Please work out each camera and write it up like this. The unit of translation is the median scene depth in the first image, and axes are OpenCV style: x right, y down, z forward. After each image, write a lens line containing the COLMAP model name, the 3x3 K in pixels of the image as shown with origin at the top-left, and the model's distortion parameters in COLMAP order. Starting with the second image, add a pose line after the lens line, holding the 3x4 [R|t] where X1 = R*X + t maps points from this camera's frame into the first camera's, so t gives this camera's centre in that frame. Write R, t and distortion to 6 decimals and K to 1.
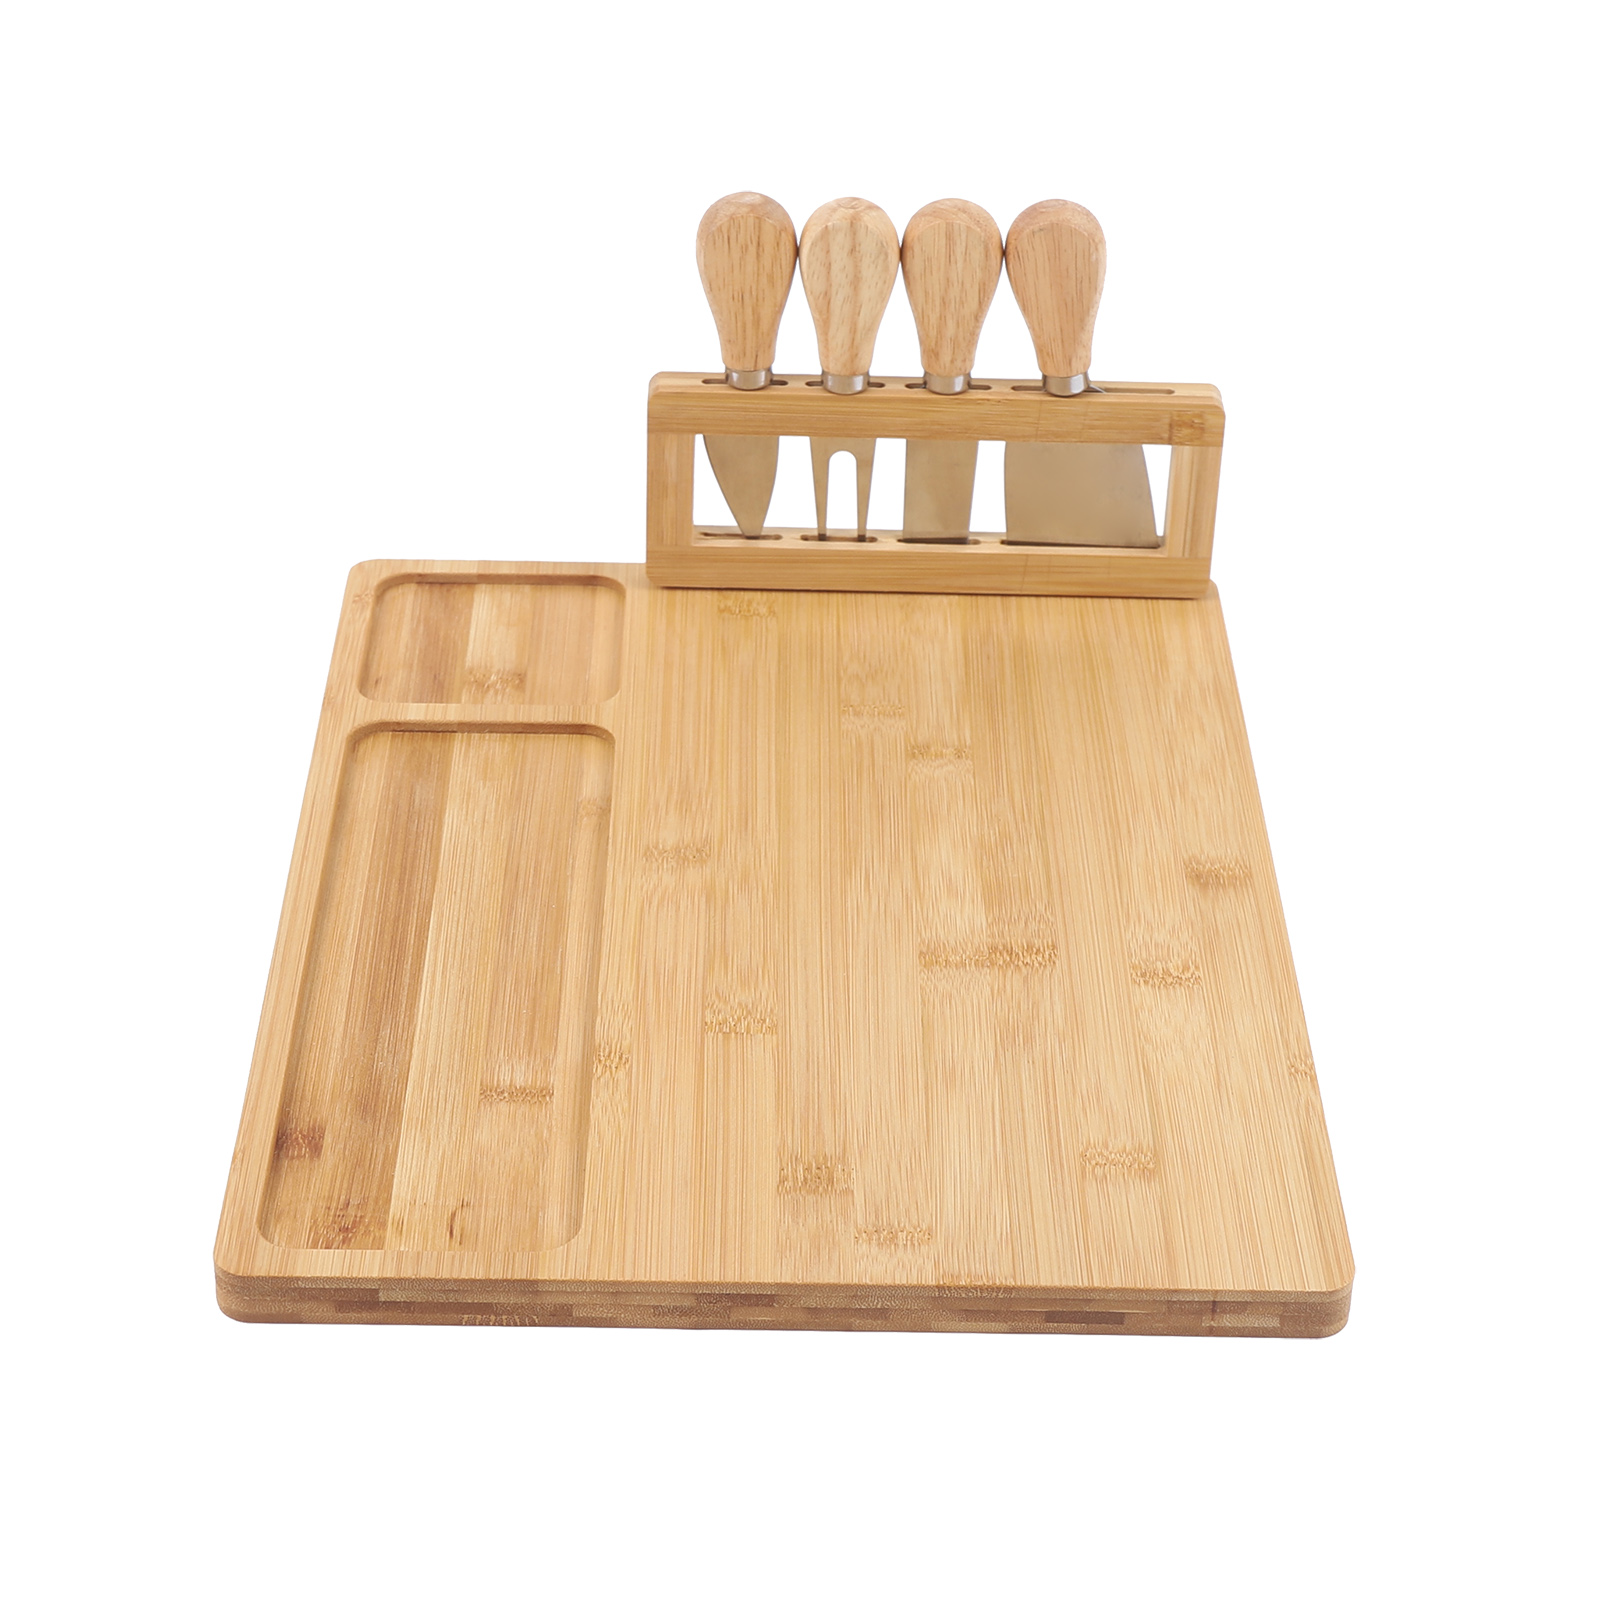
lens RADIAL K [[3900.6, 0, 800.0], [0, 3900.6, 800.0], [0, 0, 1]] dist [-0.002046, 0.326485]
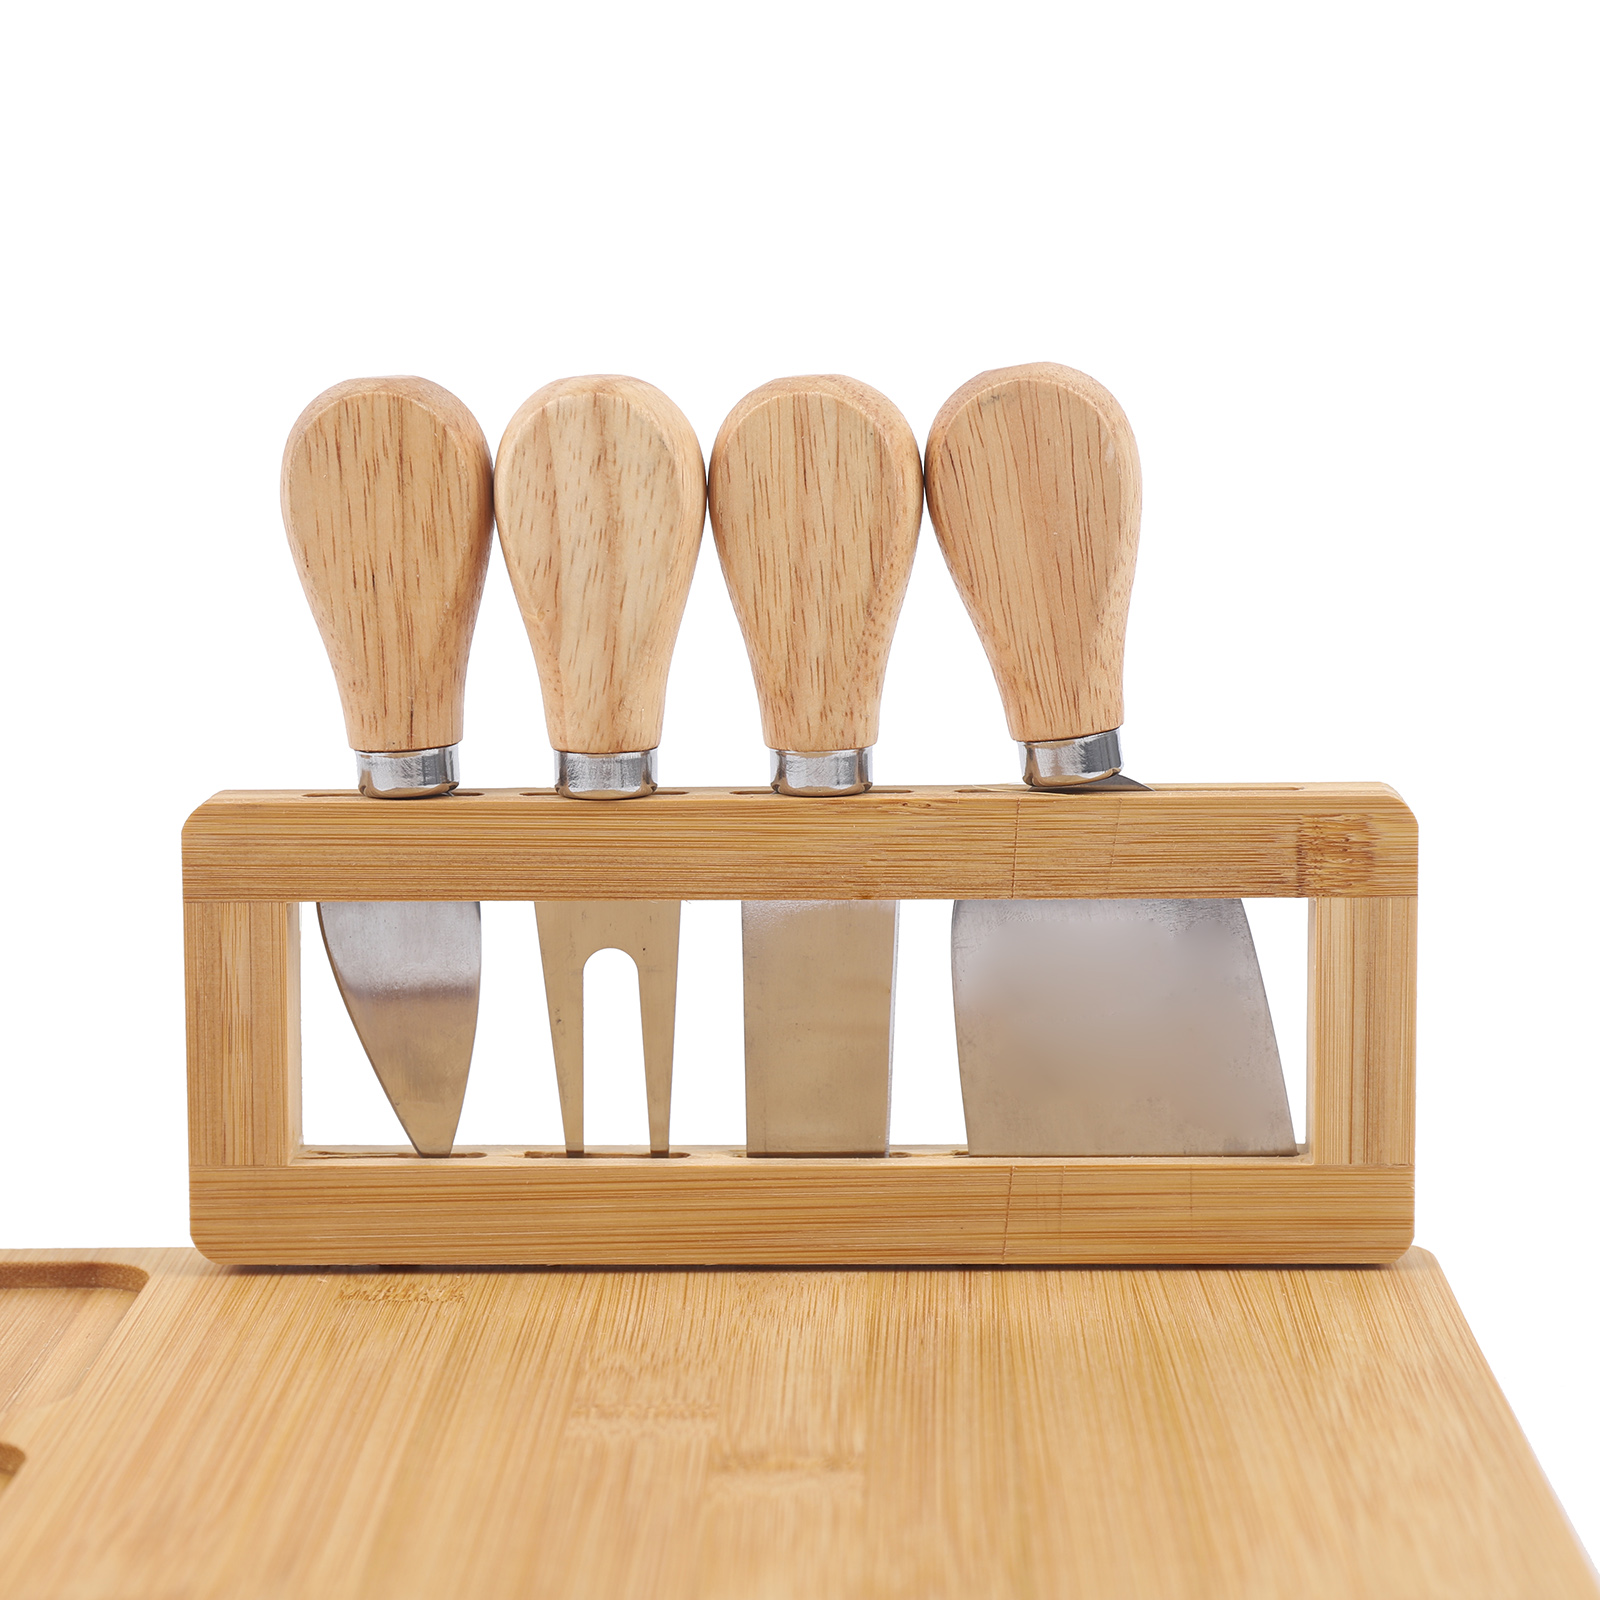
lens RADIAL K [[4297.9, 0, 800.0], [0, 4297.9, 800.0], [0, 0, 1]] dist [0.116099, -0.025397]
pose [[0.998824, -0.030654, -0.037552, 0.054948], [0.011306, 0.900622, -0.434456, 0.121635], [0.047138, 0.433521, 0.899910, 0.532727]]
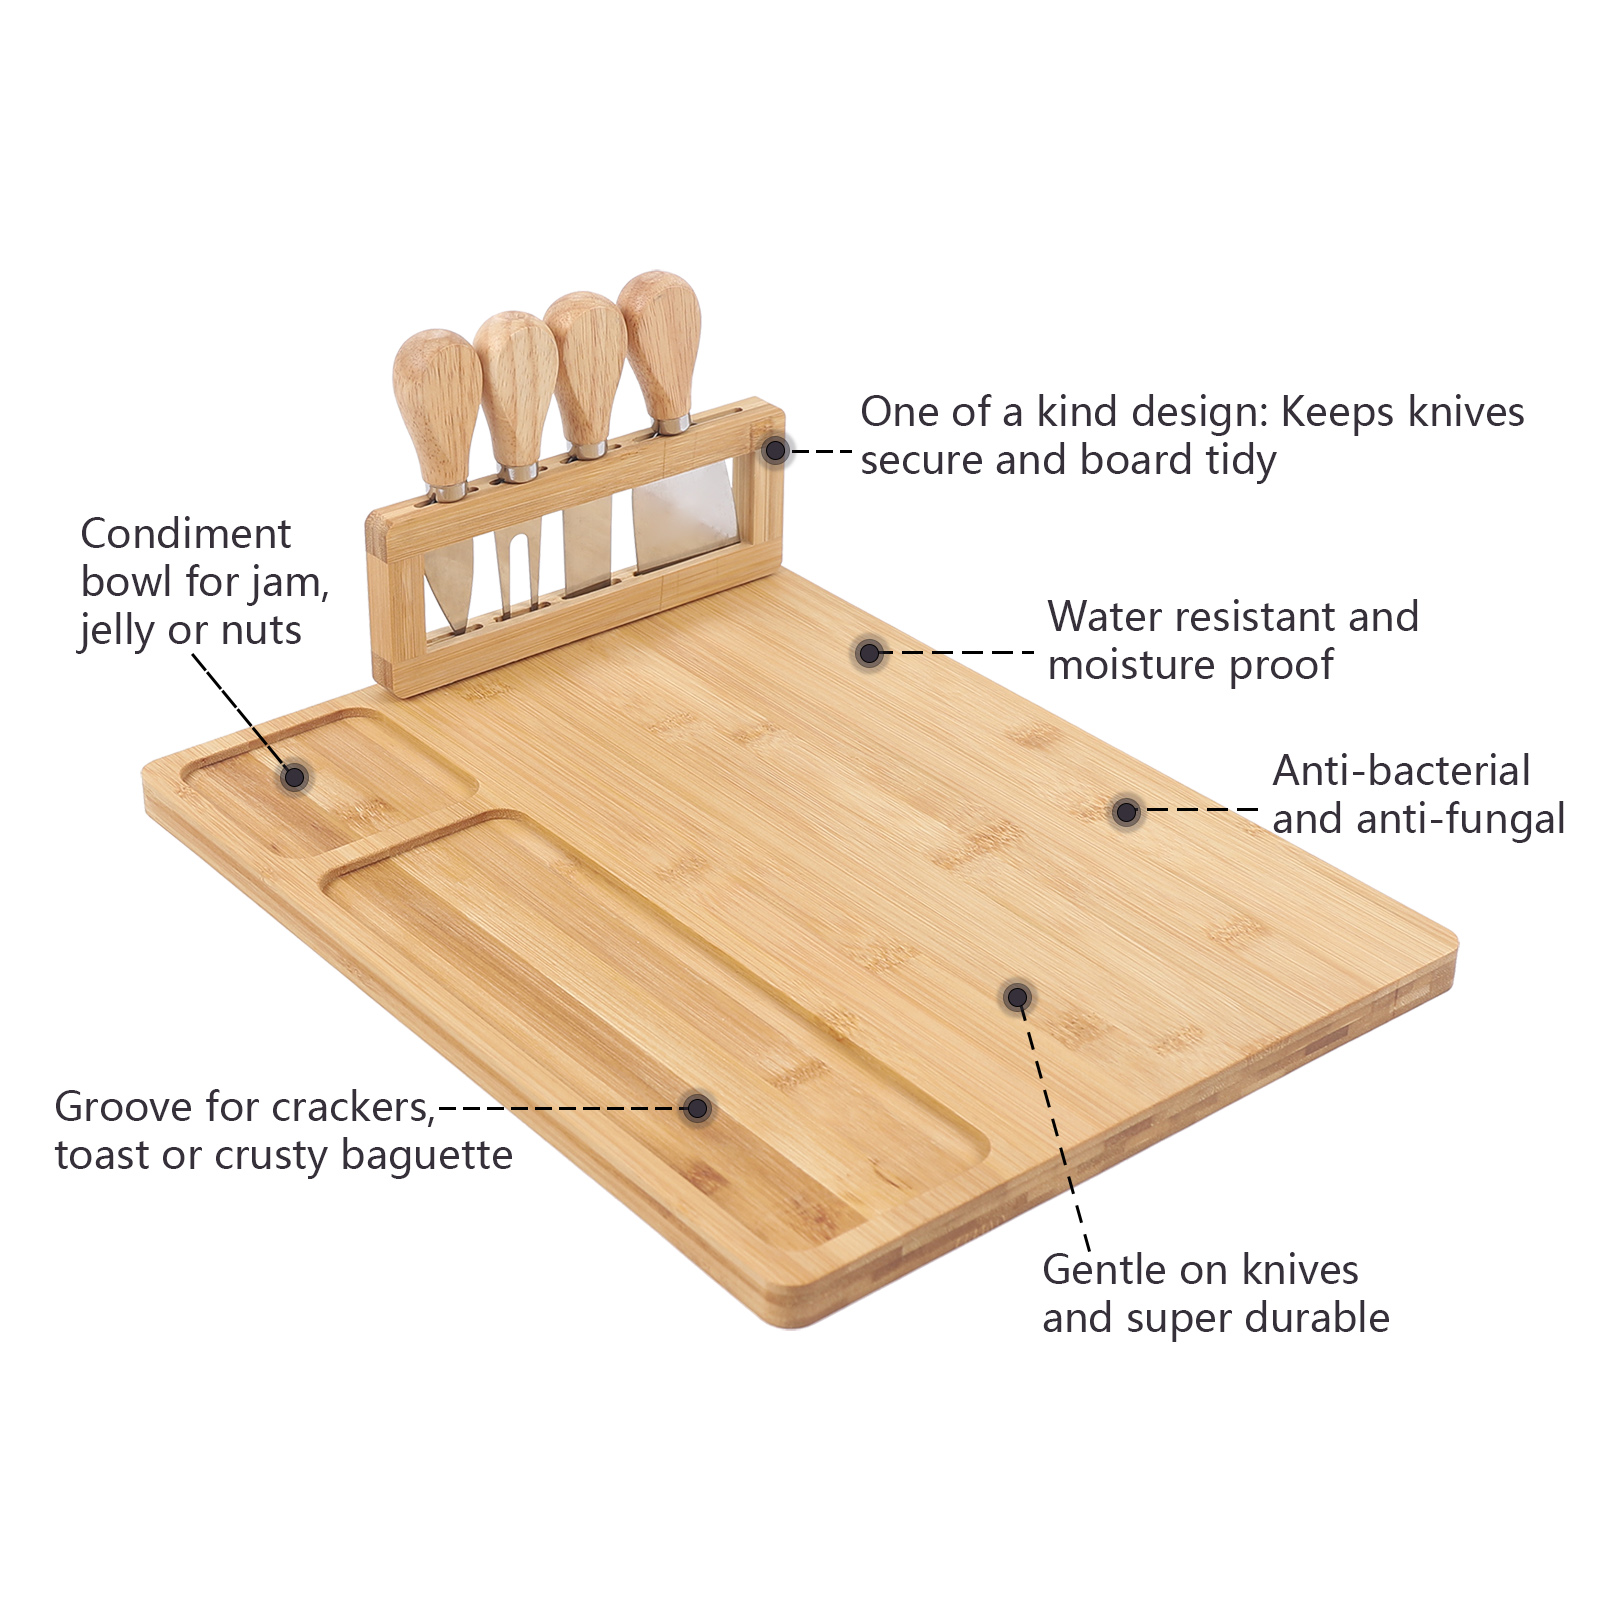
lens RADIAL K [[3073.1, 0, 800.0], [0, 3073.1, 800.0], [0, 0, 1]] dist [0.013762, 0.060085]
pose [[0.771750, -0.325583, 0.546258, -0.453667], [0.342551, 0.936560, 0.074259, -0.055644], [-0.535781, 0.129812, 0.834318, 0.208598]]
